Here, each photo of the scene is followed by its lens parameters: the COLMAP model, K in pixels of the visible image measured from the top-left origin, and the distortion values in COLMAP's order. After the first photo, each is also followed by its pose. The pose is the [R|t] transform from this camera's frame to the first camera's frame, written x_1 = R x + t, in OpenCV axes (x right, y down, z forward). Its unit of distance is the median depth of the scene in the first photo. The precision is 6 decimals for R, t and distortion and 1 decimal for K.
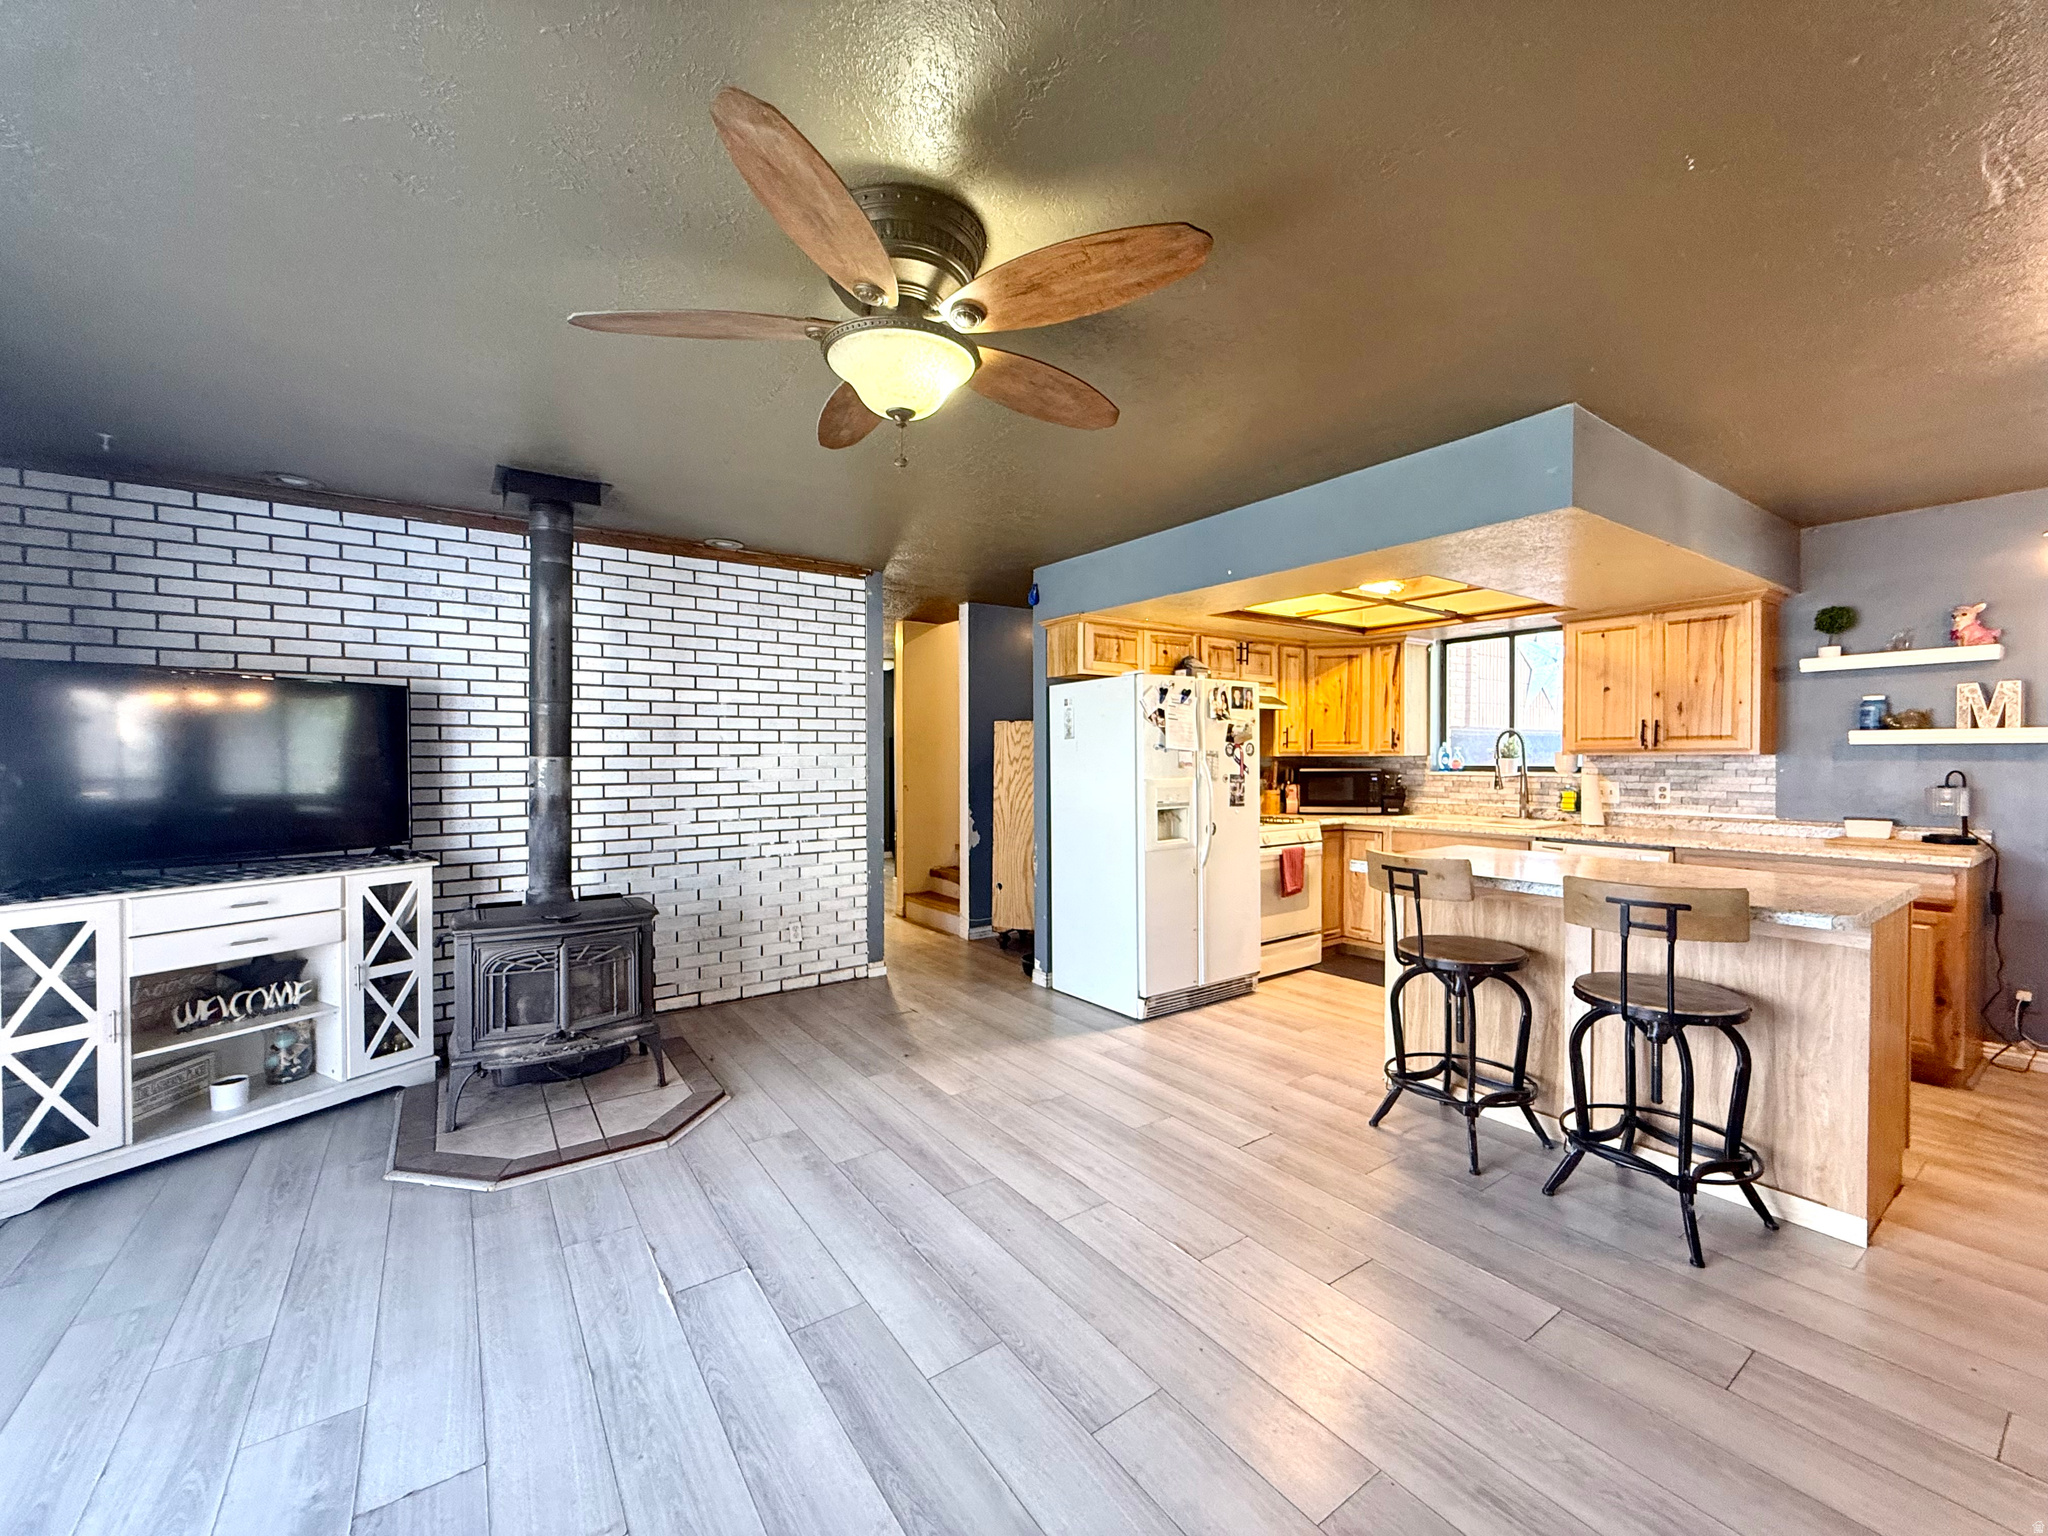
lens RADIAL K [[817.5, 0, 1017.9], [0, 817.5, 771.1], [0, 0, 1]] dist [-0.000982, -0.000100]
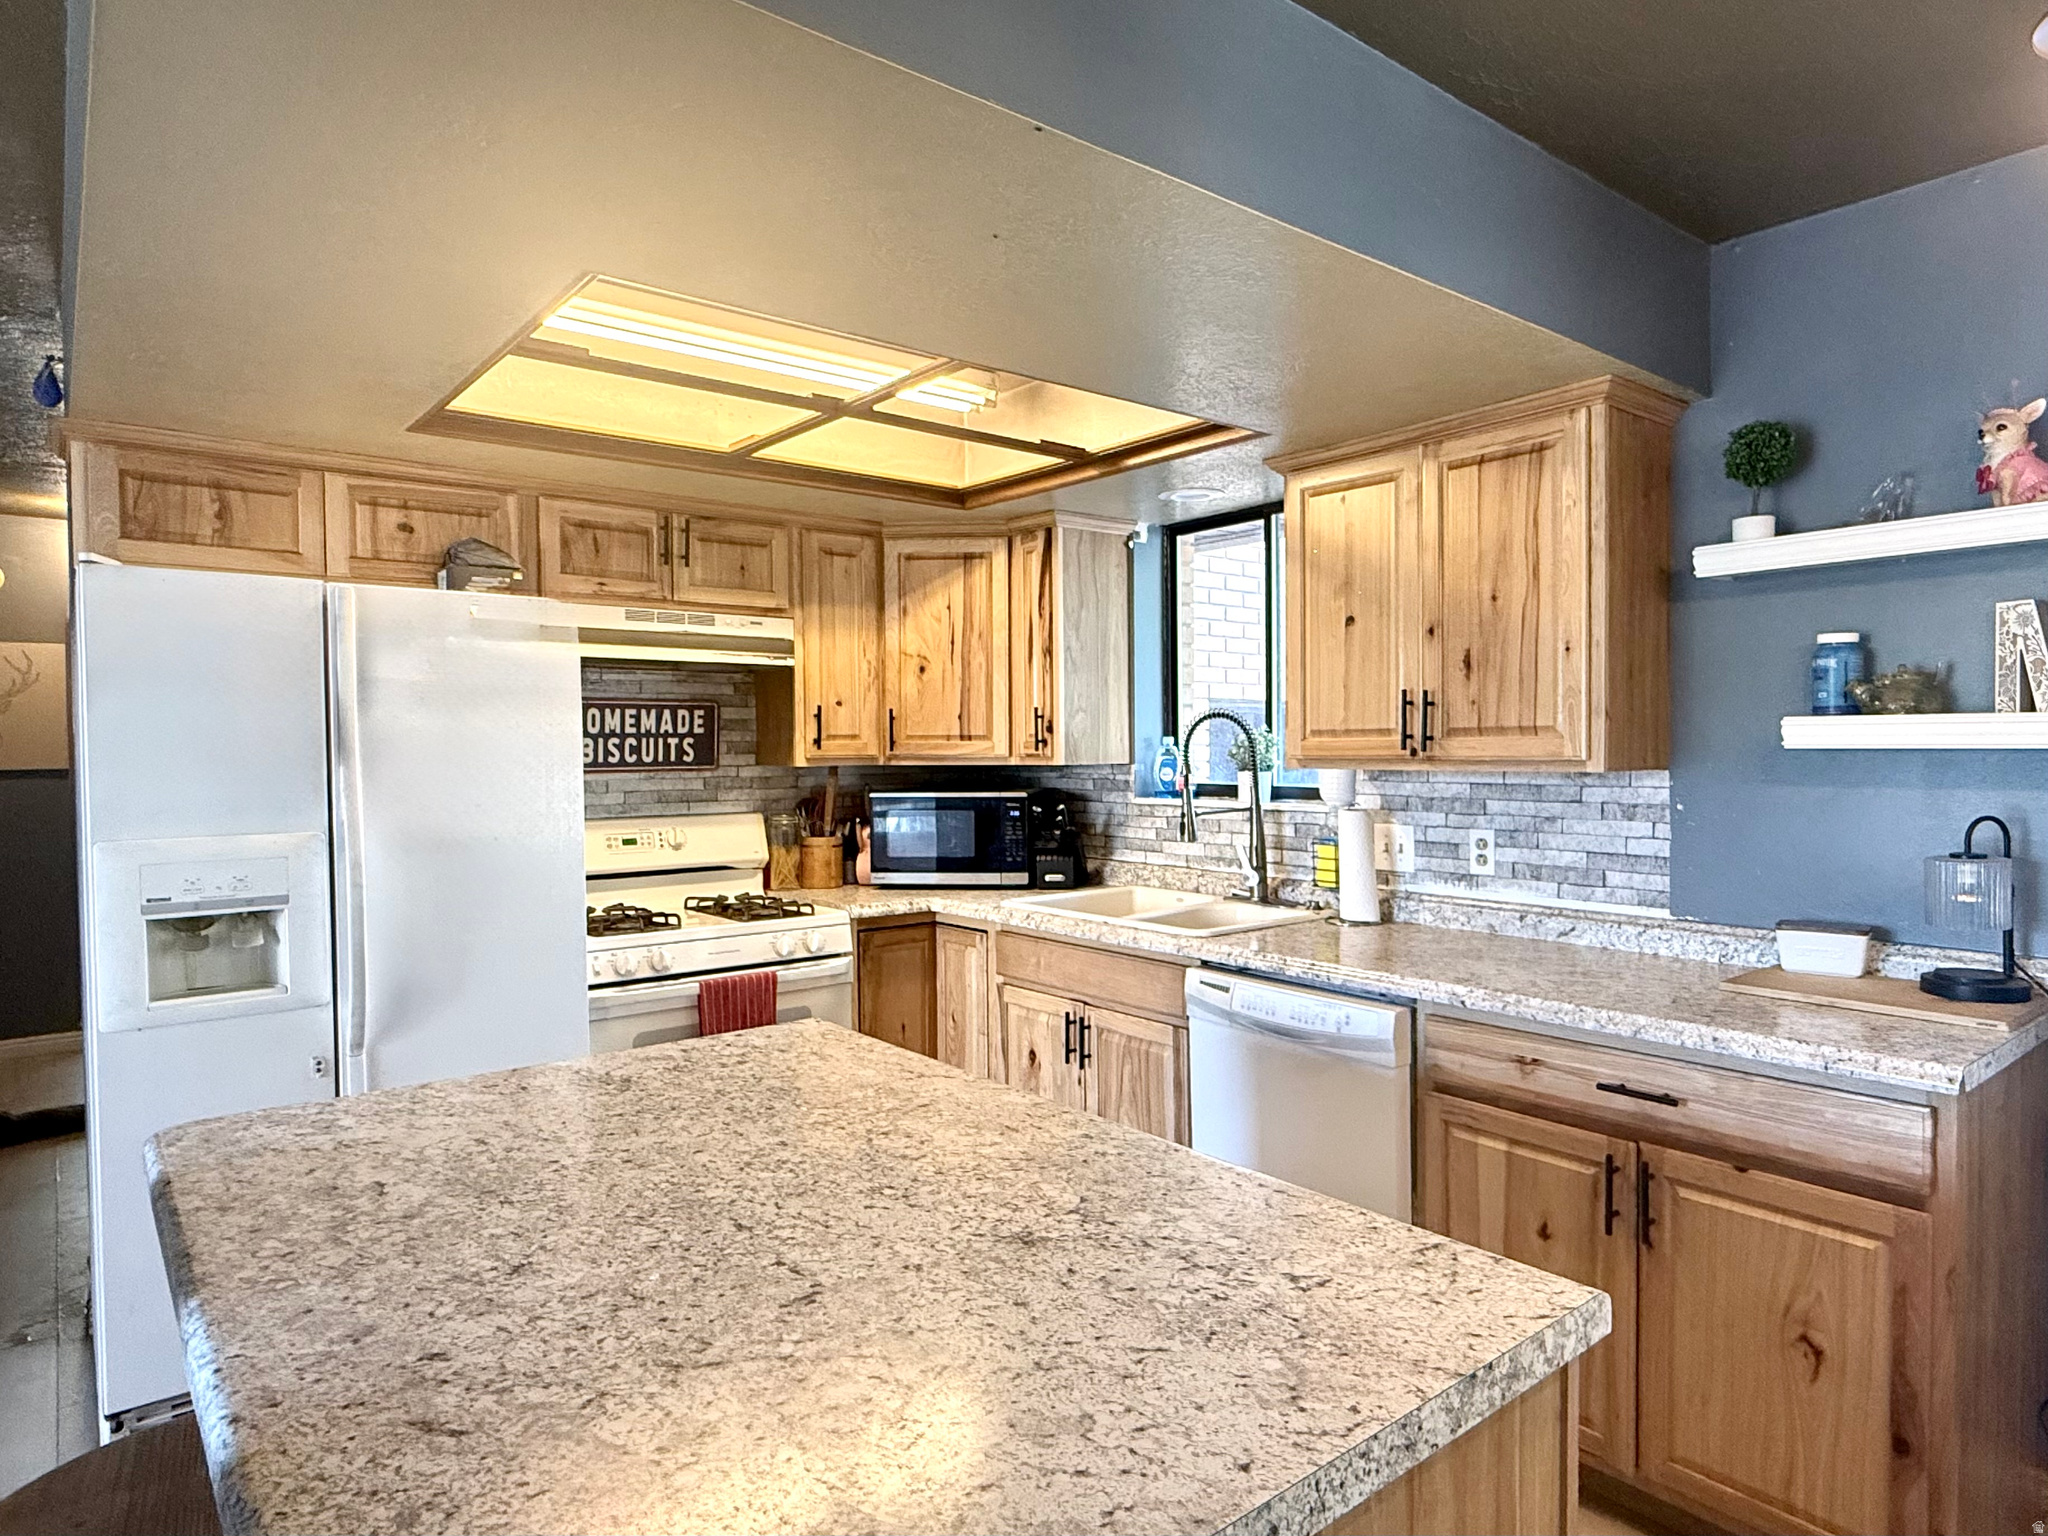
lens RADIAL K [[1213.4, 0, 1126.0], [0, 1213.4, 776.4], [0, 0, 1]] dist [-0.001730, 0.000568]
pose [[0.993661, -0.005025, 0.112307, 0.615641], [0.004195, 0.999962, 0.007626, -0.025032], [-0.112341, -0.007106, 0.993644, 0.421949]]
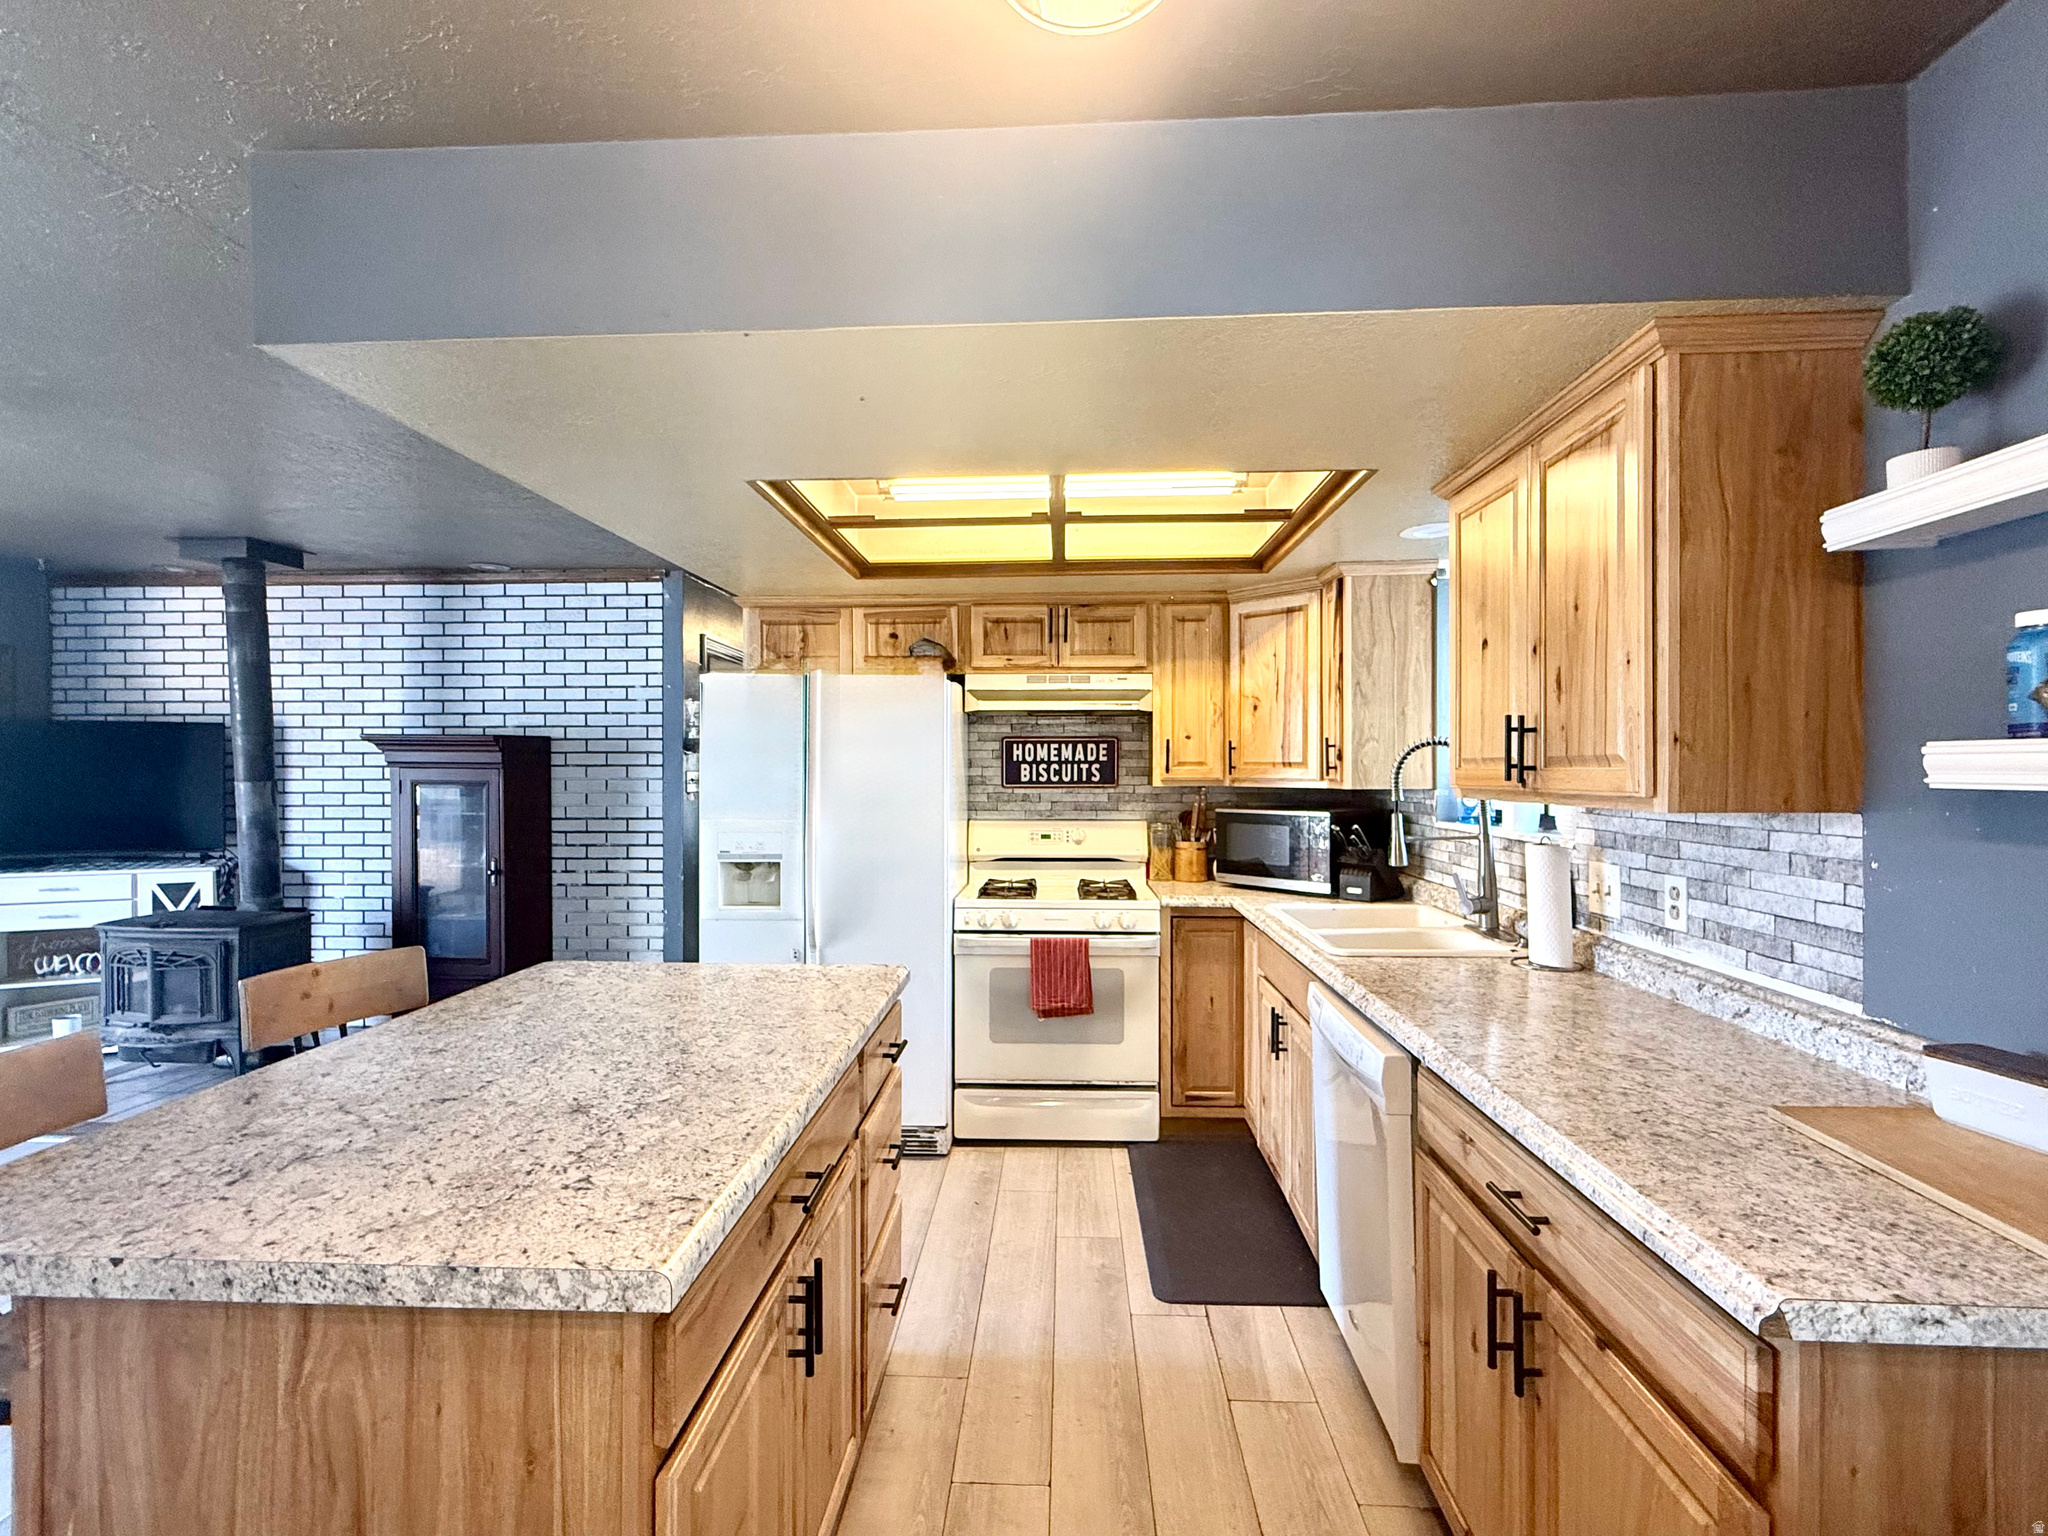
lens RADIAL K [[952.7, 0, 1017.1], [0, 952.7, 771.9], [0, 0, 1]] dist [-0.000650, -0.000022]
pose [[0.789454, 0.005836, -0.613783, 0.973543], [-0.013773, 0.999871, -0.008208, -0.031509], [0.613656, 0.014933, 0.789432, 0.545863]]
